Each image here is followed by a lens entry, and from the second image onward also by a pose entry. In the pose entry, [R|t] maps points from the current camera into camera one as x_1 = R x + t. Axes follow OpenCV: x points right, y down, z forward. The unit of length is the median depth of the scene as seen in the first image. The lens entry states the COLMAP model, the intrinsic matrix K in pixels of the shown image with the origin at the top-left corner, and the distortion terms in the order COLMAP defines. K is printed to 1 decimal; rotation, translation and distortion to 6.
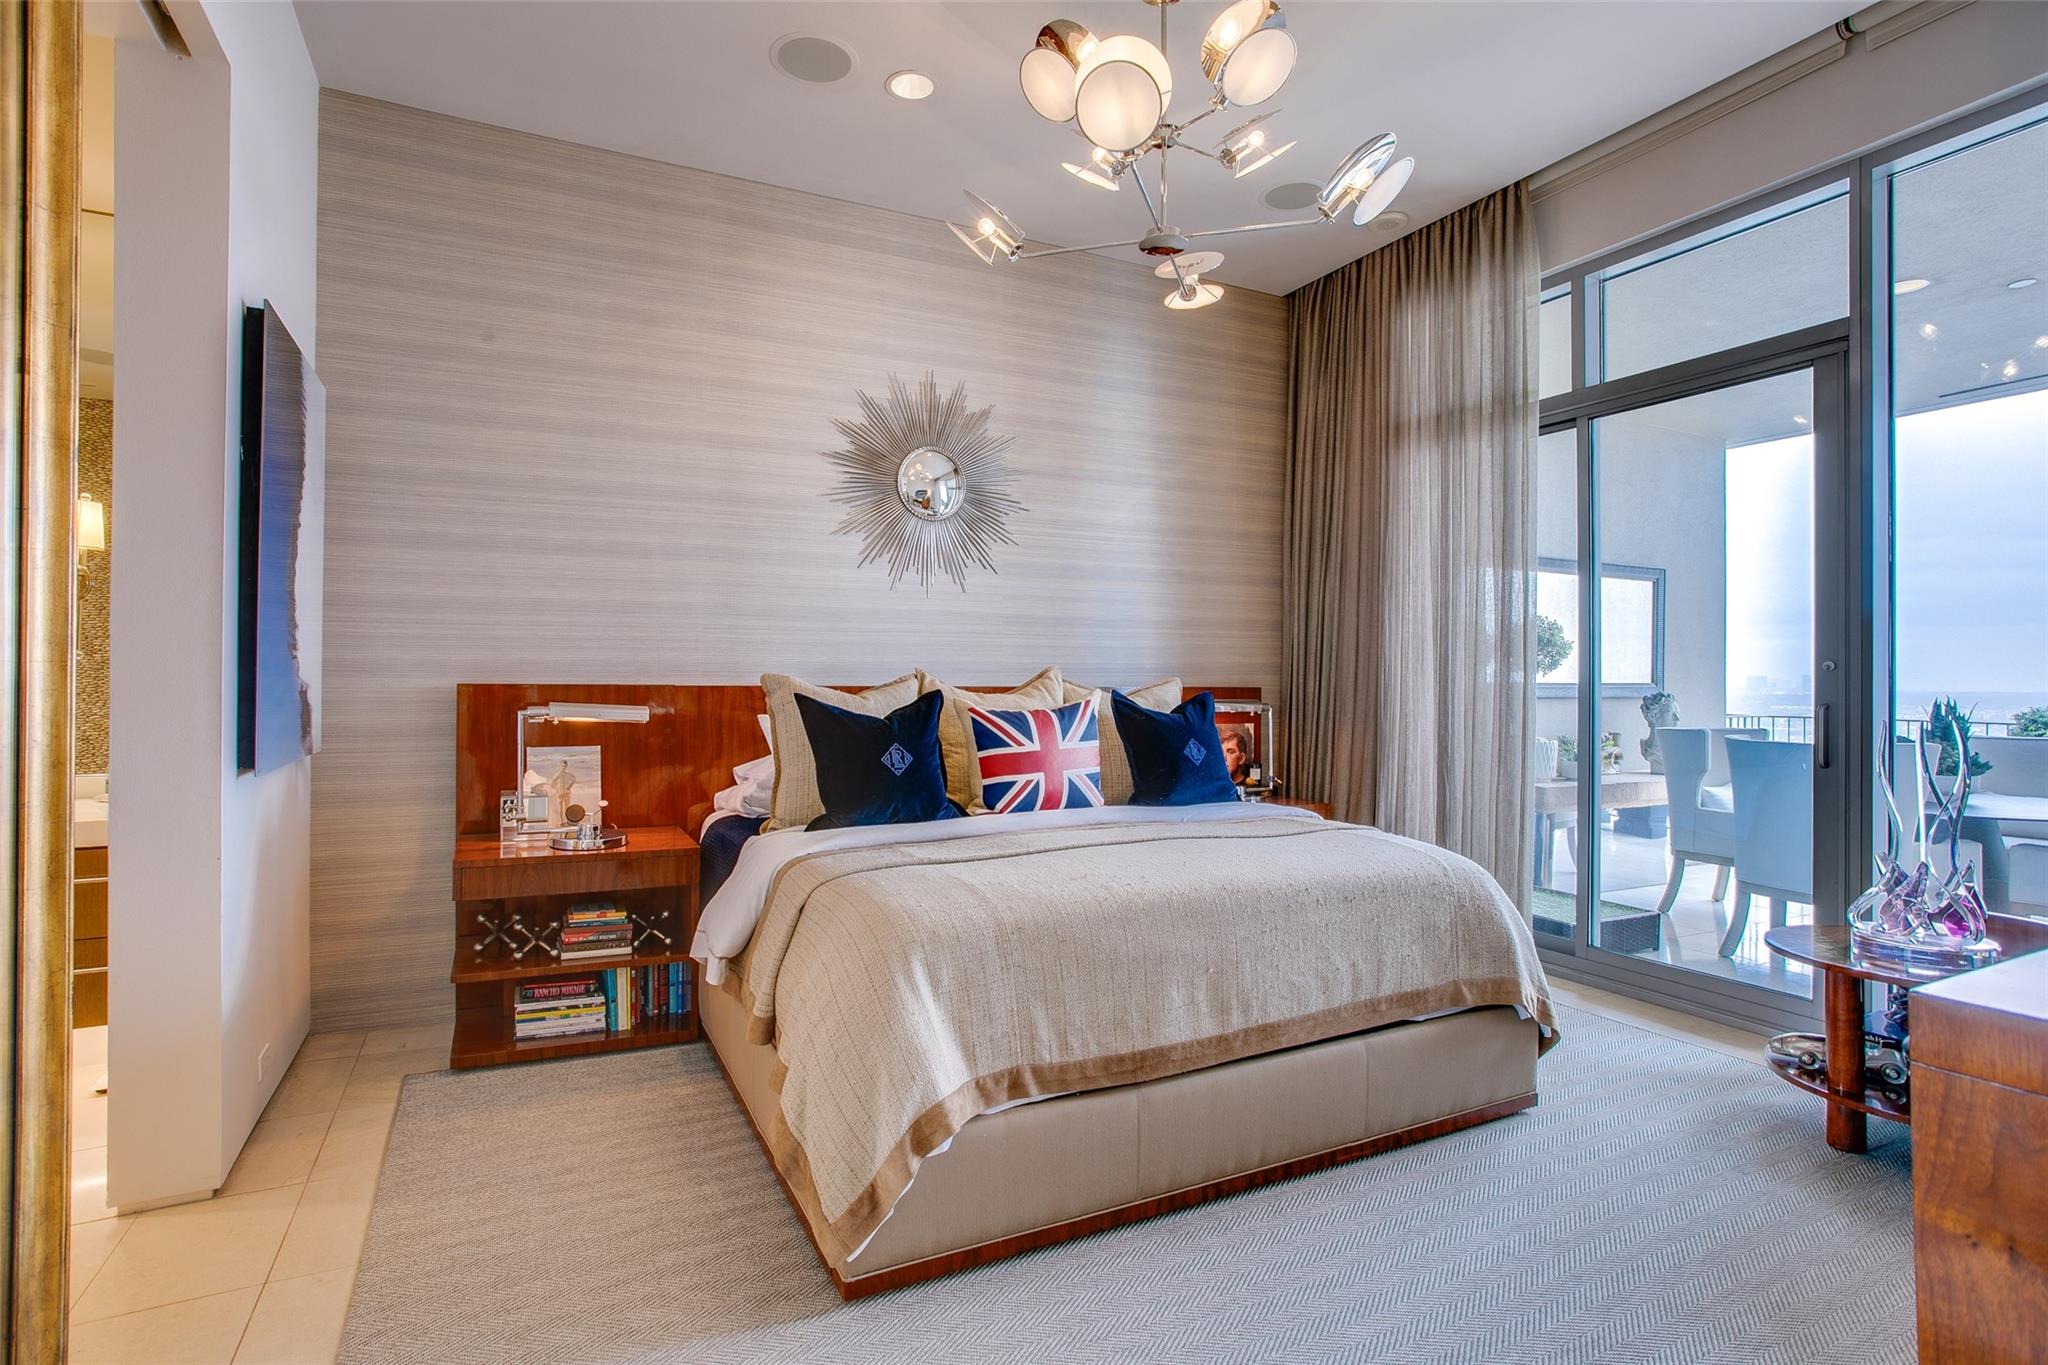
lens RADIAL K [[1021.6, 0, 992.9], [0, 1021.6, 665.6], [0, 0, 1]] dist [-0.042097, 0.074989]
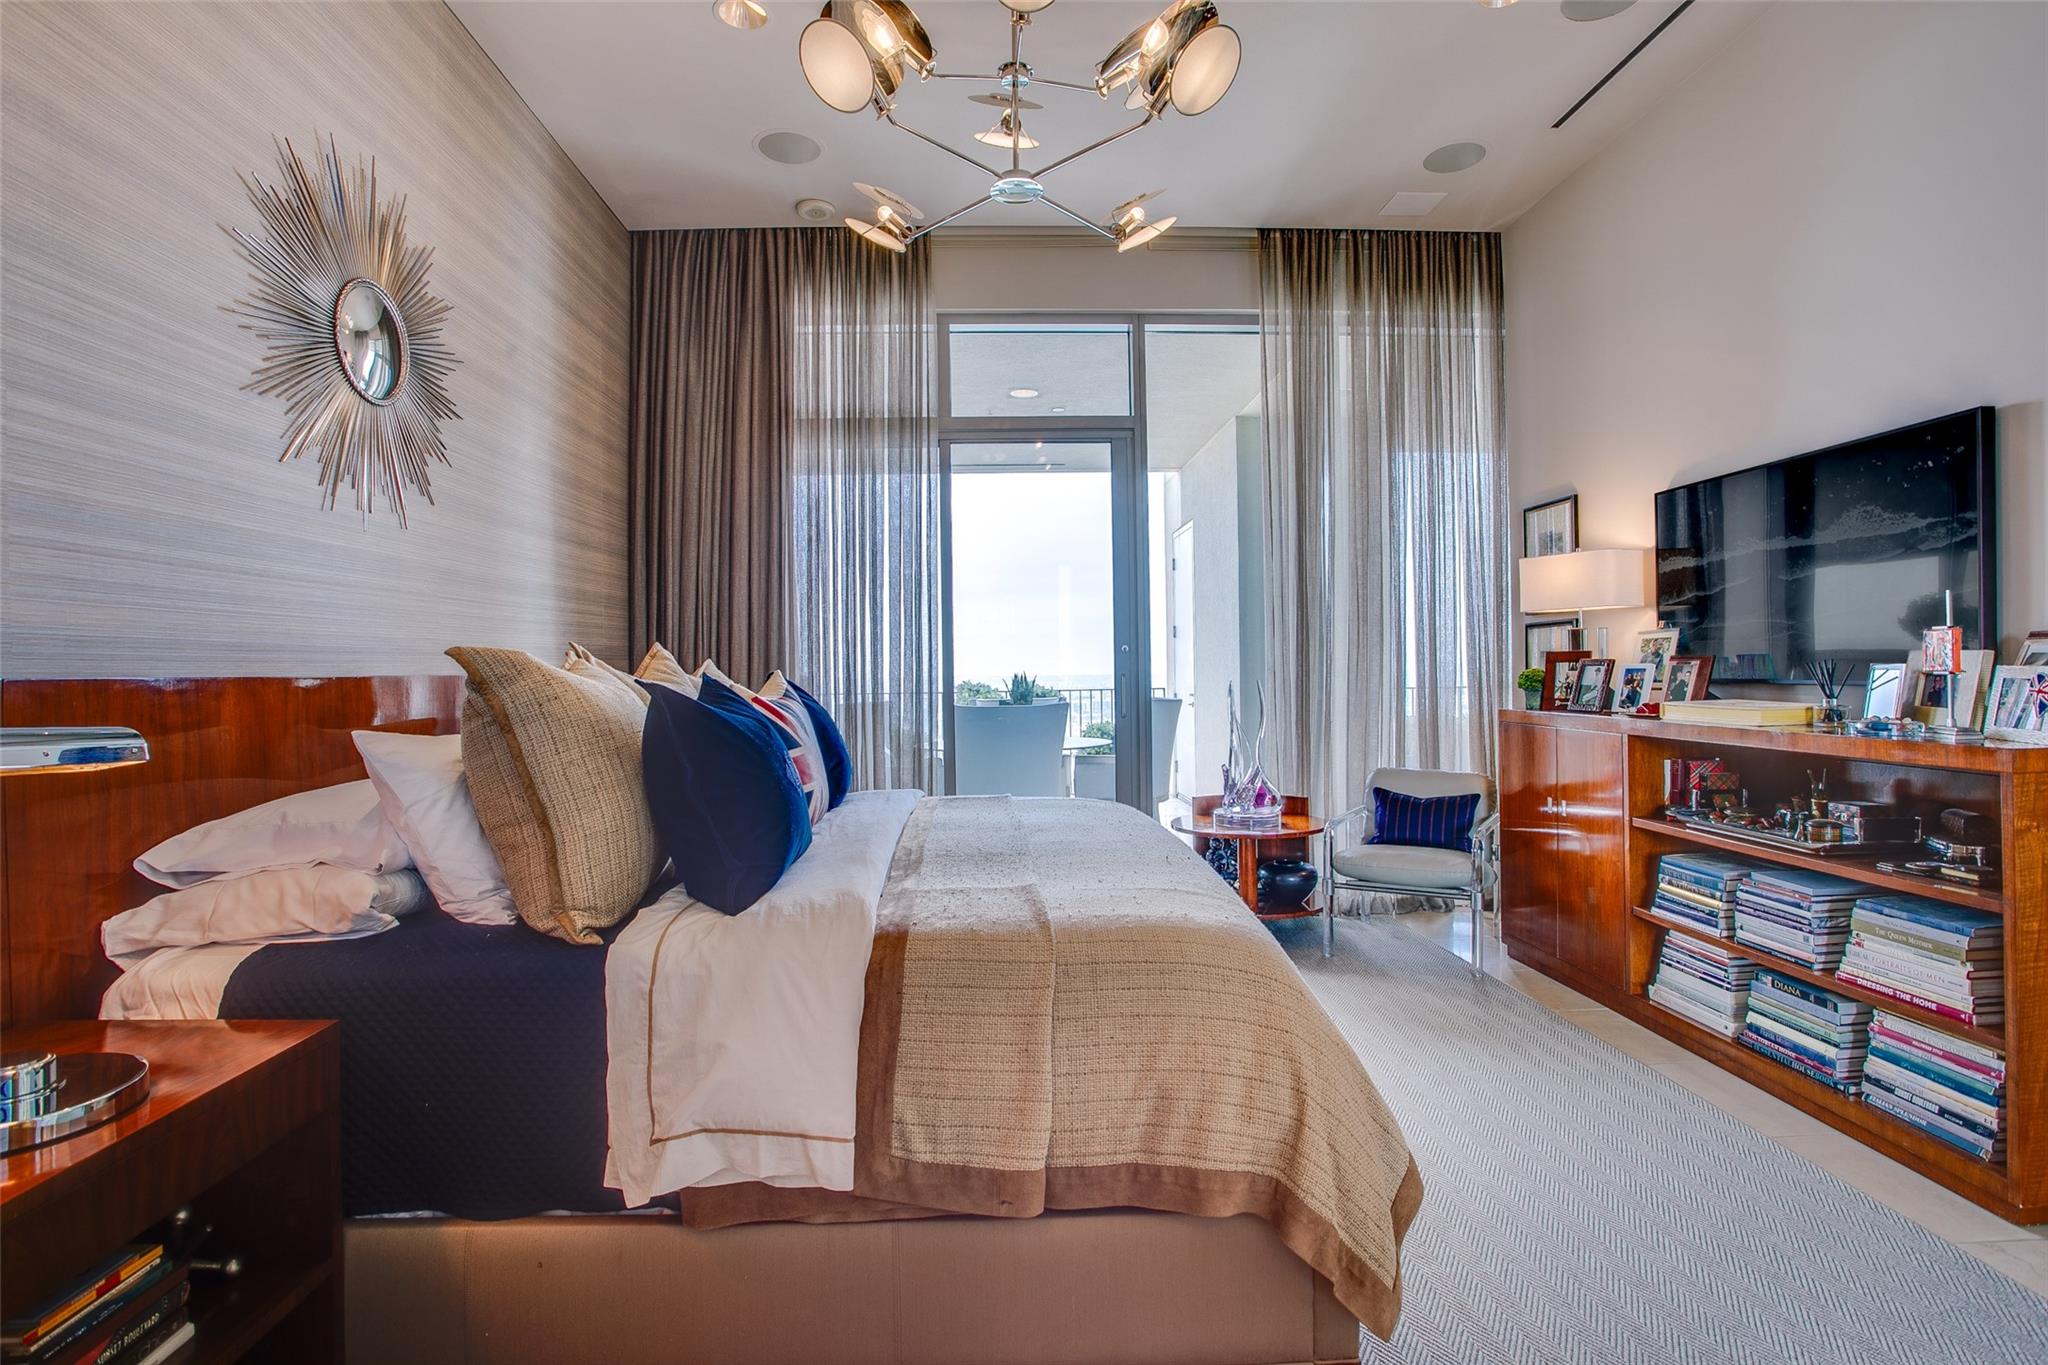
lens RADIAL K [[1021.6, 0, 992.9], [0, 1021.6, 665.6], [0, 0, 1]] dist [-0.042097, 0.074989]
pose [[0.431798, -0.009247, 0.901923, -0.493509], [0.008379, 0.999945, 0.006241, 0.014182], [-0.901932, 0.004862, 0.431852, 0.444047]]
